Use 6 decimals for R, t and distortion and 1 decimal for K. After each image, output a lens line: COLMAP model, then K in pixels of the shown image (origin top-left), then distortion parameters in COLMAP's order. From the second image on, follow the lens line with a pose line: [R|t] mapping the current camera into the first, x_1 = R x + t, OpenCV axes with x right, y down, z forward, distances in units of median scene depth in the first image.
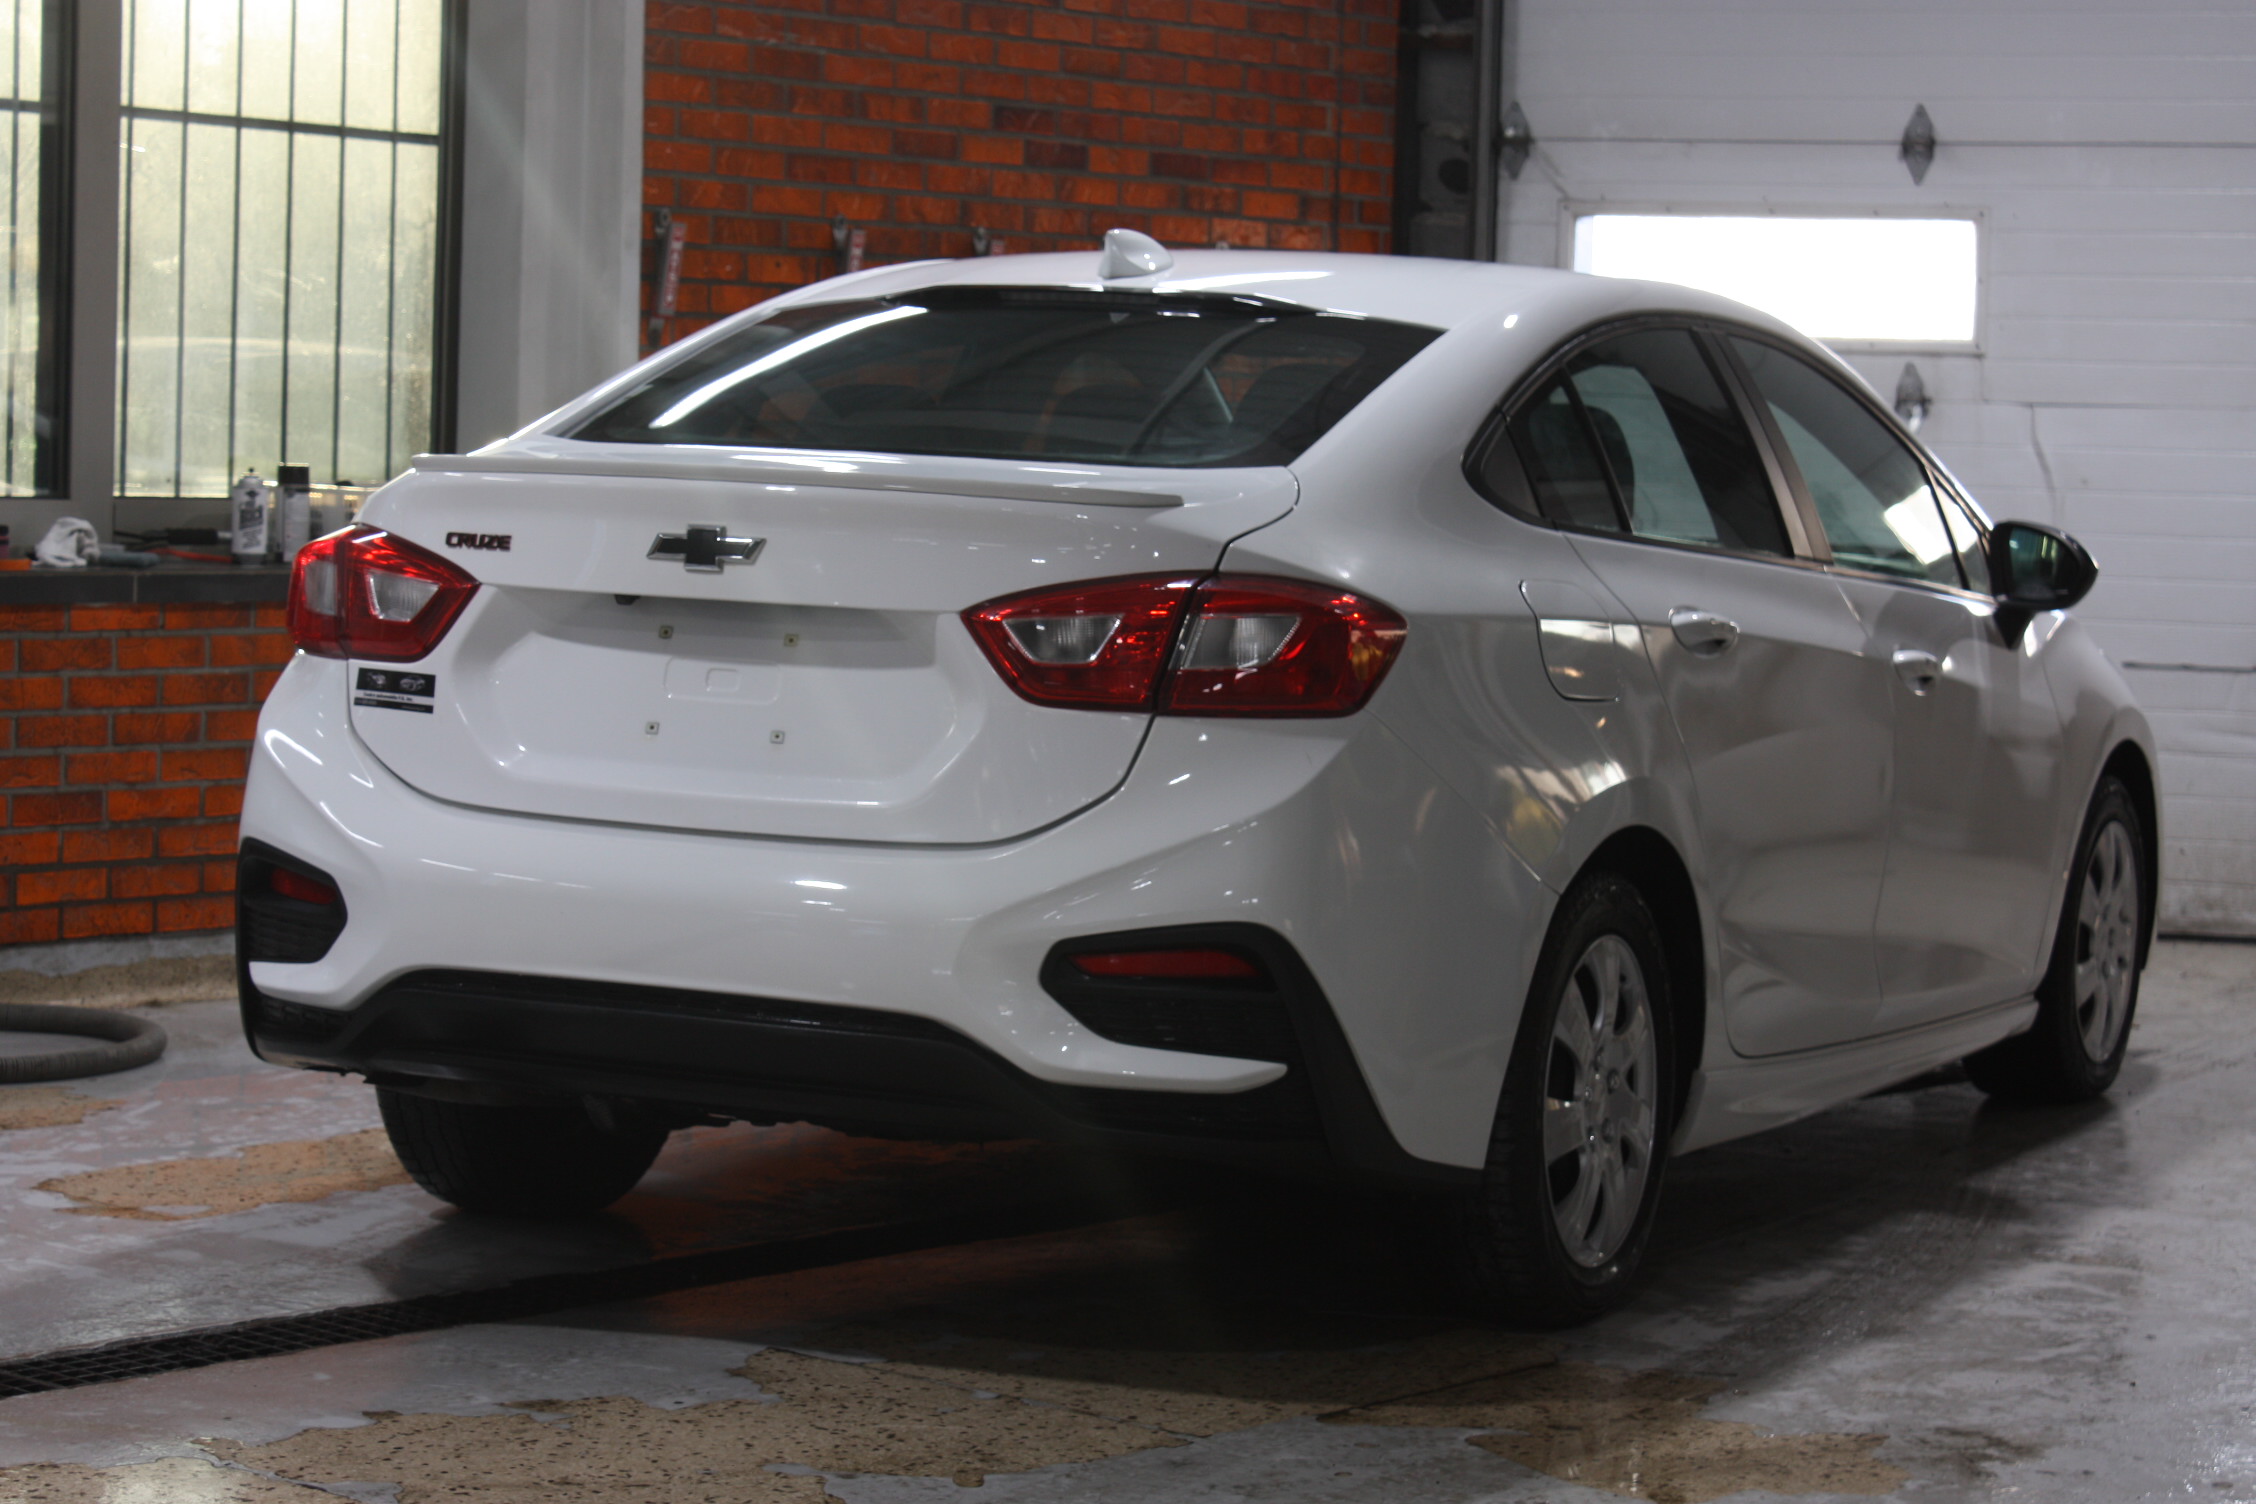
lens RADIAL K [[5009.3, 0, 1128.5], [0, 5009.3, 747.9], [0, 0, 1]] dist [0.197669, 0.000000]
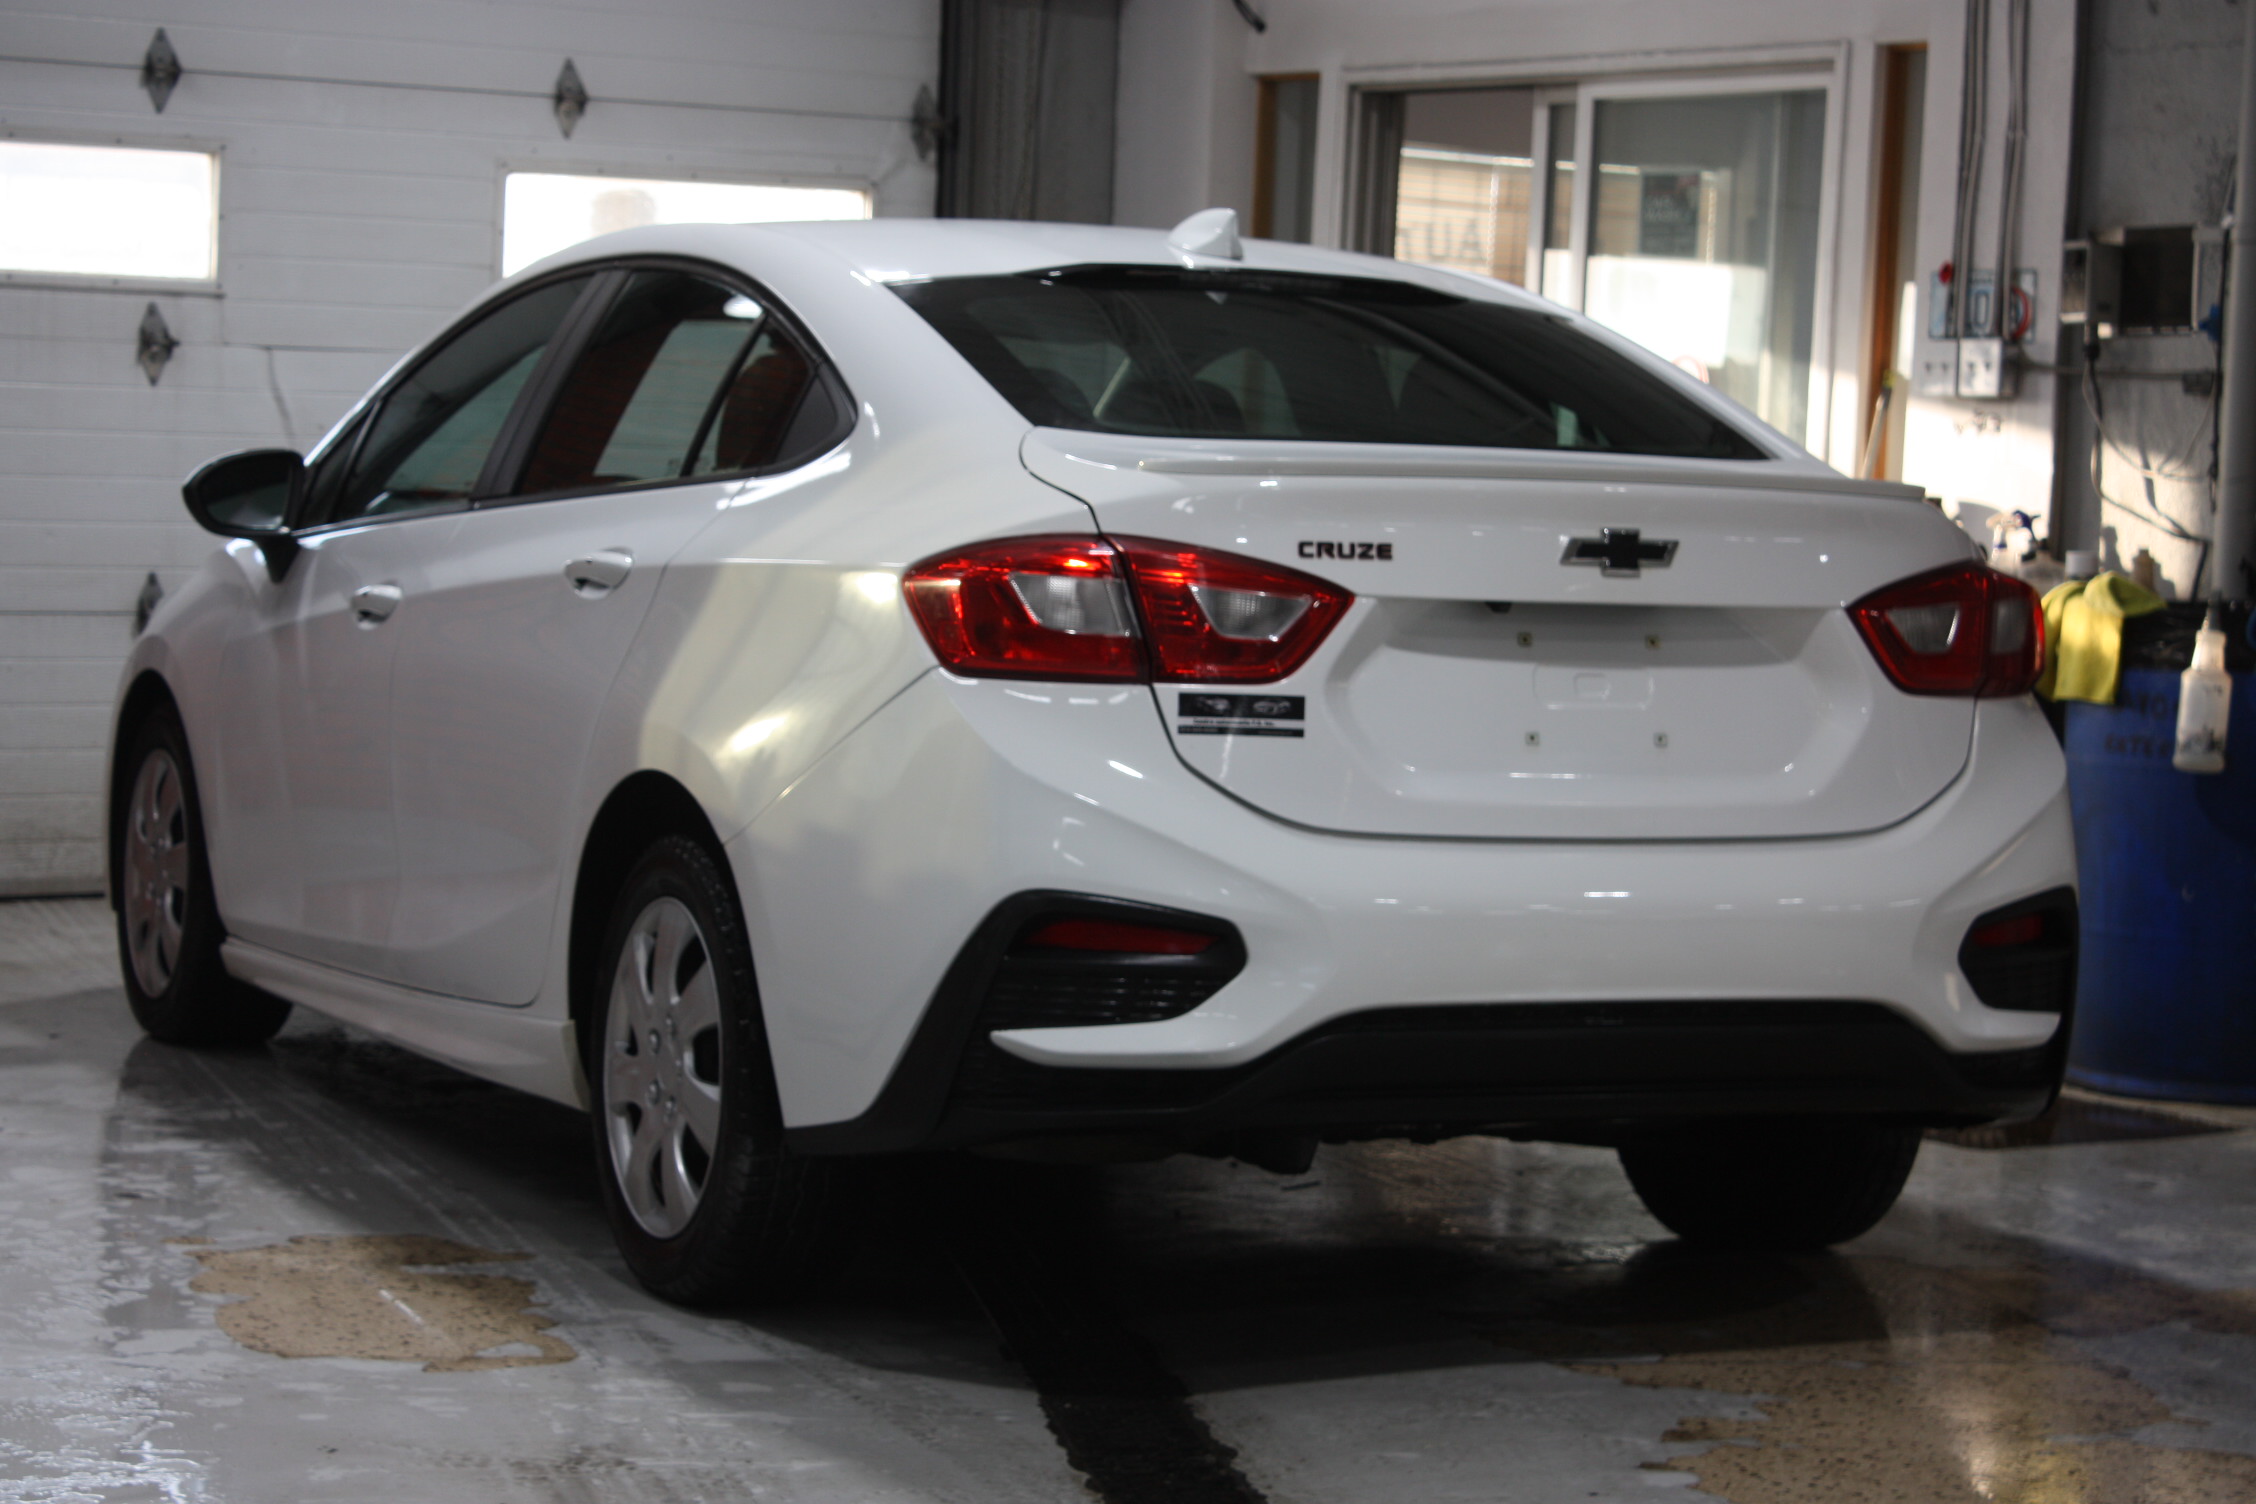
lens RADIAL K [[5419.0, 0, 1127.9], [0, 5419.0, 753.9], [0, 0, 1]] dist [0.075976, 0.000000]
pose [[0.621032, -0.059309, 0.781538, -0.937079], [0.043455, 0.998205, 0.041221, -0.046320], [-0.782580, 0.008363, 0.622494, 0.401877]]
